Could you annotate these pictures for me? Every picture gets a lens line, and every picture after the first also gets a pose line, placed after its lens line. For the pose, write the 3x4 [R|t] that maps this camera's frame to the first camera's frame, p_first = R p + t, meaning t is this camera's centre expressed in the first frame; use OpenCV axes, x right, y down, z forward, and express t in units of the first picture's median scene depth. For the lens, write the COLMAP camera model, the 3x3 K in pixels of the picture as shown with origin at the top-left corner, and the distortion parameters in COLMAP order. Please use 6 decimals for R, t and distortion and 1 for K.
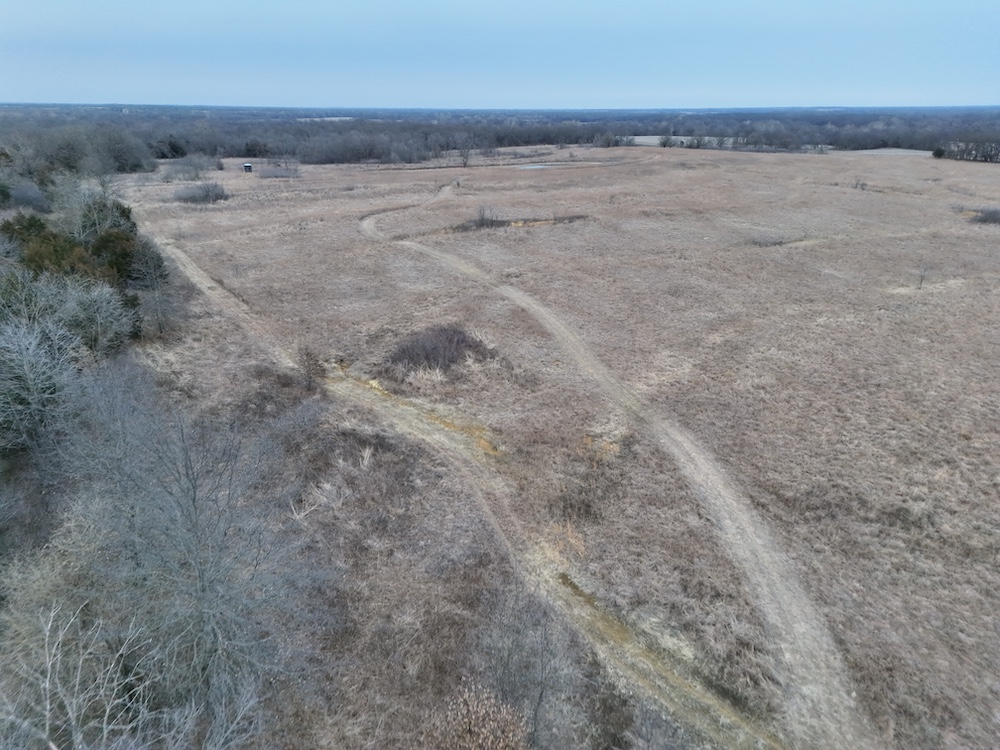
lens RADIAL K [[691.6, 0, 497.3], [0, 691.6, 374.5], [0, 0, 1]] dist [0.052217, -0.018559]
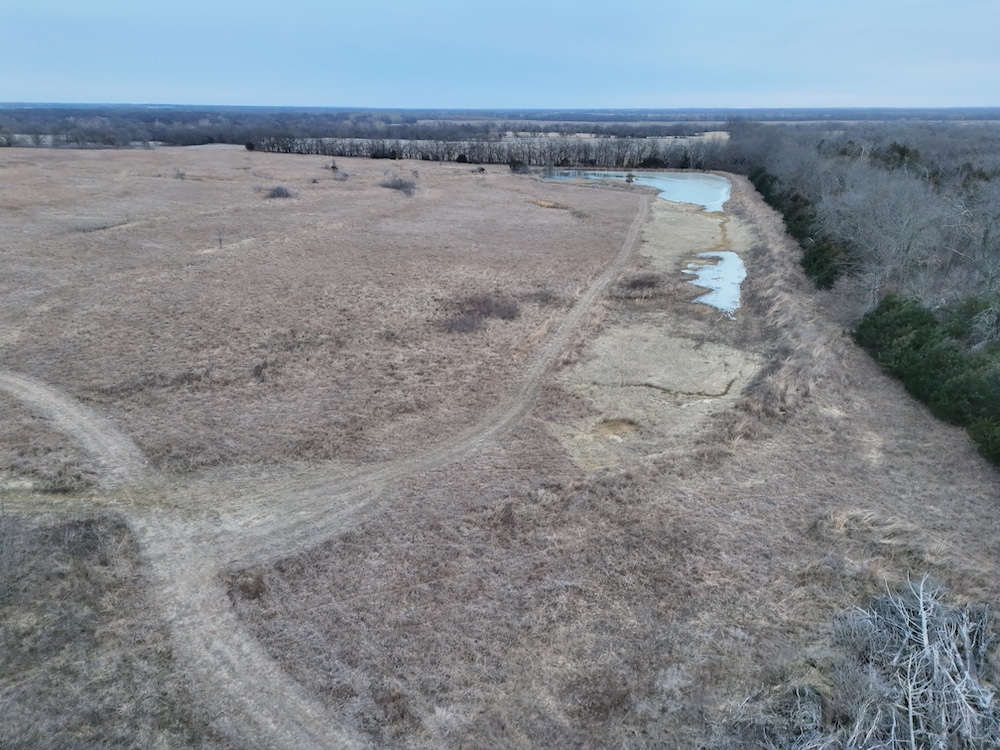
lens RADIAL K [[691.6, 0, 501.2], [0, 691.6, 376.3], [0, 0, 1]] dist [0.052217, -0.018559]
pose [[0.670440, -0.269549, 0.691269, -0.005527], [0.265971, 0.957068, 0.115237, 0.075842], [-0.692654, 0.106598, 0.713349, -0.203730]]
